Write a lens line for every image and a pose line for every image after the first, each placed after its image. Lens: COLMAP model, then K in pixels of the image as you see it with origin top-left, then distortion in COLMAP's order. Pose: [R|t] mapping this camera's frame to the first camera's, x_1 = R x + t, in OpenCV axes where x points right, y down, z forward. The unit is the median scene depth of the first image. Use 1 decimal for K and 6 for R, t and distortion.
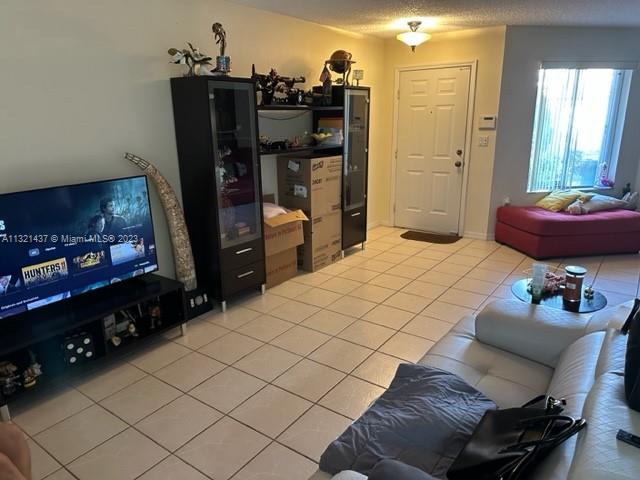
lens RADIAL K [[445.7, 0, 317.6], [0, 445.7, 245.3], [0, 0, 1]] dist [0.115212, -0.191215]
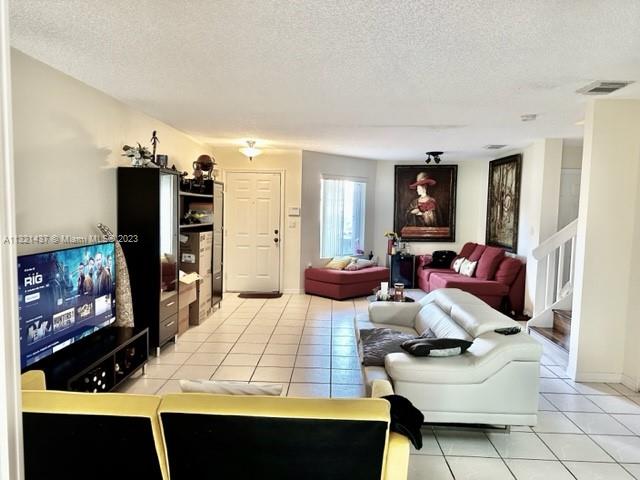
lens RADIAL K [[445.7, 0, 317.6], [0, 445.7, 245.3], [0, 0, 1]] dist [0.115212, -0.191215]
pose [[0.827341, -0.013771, 0.561531, -0.419179], [0.124127, 0.979467, -0.158864, 0.081612], [-0.547813, 0.201136, 0.812062, -0.204329]]
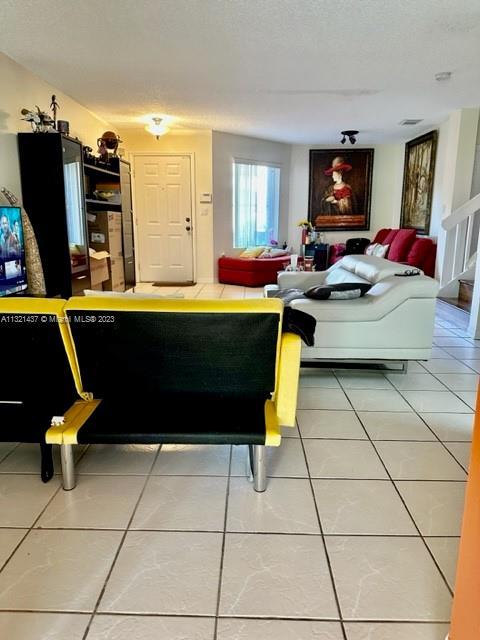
lens RADIAL K [[445.7, 0, 242.3], [0, 445.7, 322.5], [0, 0, 1]] dist [0.115212, -0.191215]
pose [[0.819140, -0.107732, 0.563386, -0.415854], [0.142109, 0.989699, -0.017368, 0.176938], [-0.555711, 0.094289, 0.826011, -0.212401]]
